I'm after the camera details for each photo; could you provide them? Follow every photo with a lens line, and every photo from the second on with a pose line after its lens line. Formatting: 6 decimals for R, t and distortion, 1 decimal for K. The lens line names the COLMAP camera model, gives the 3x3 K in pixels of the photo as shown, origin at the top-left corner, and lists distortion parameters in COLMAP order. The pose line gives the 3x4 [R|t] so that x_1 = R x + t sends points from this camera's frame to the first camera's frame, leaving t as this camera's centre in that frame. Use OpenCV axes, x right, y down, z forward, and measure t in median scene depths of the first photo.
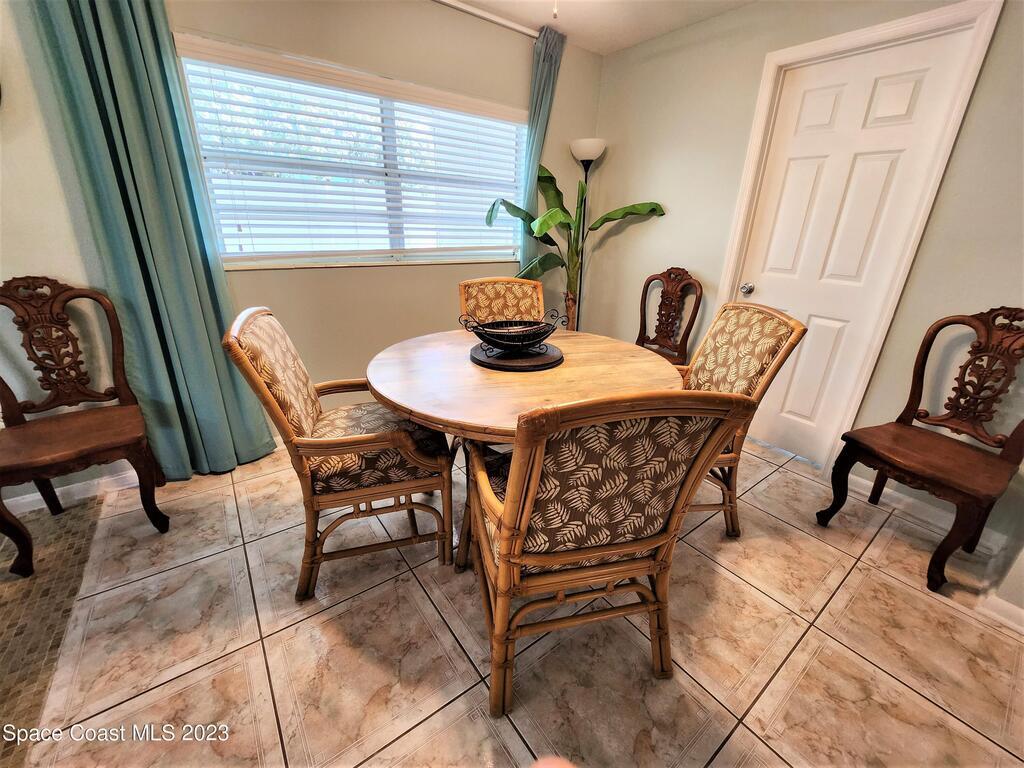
lens RADIAL K [[418.7, 0, 514.7], [0, 418.7, 384.2], [0, 0, 1]] dist [-0.012107, -0.000456]
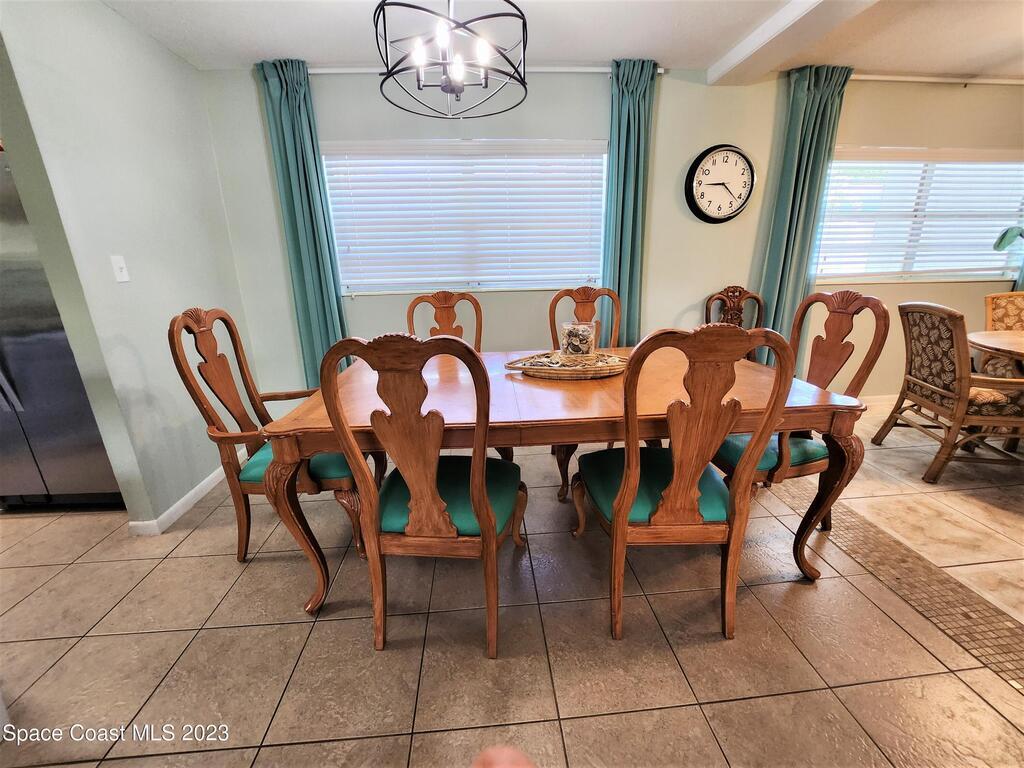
lens RADIAL K [[418.7, 0, 513.4], [0, 418.7, 381.2], [0, 0, 1]] dist [-0.012107, -0.000456]
pose [[0.849219, 0.104612, -0.517574, -0.647785], [-0.144029, 0.988902, -0.036441, 0.250904], [0.508018, 0.105492, 0.854862, -0.721344]]
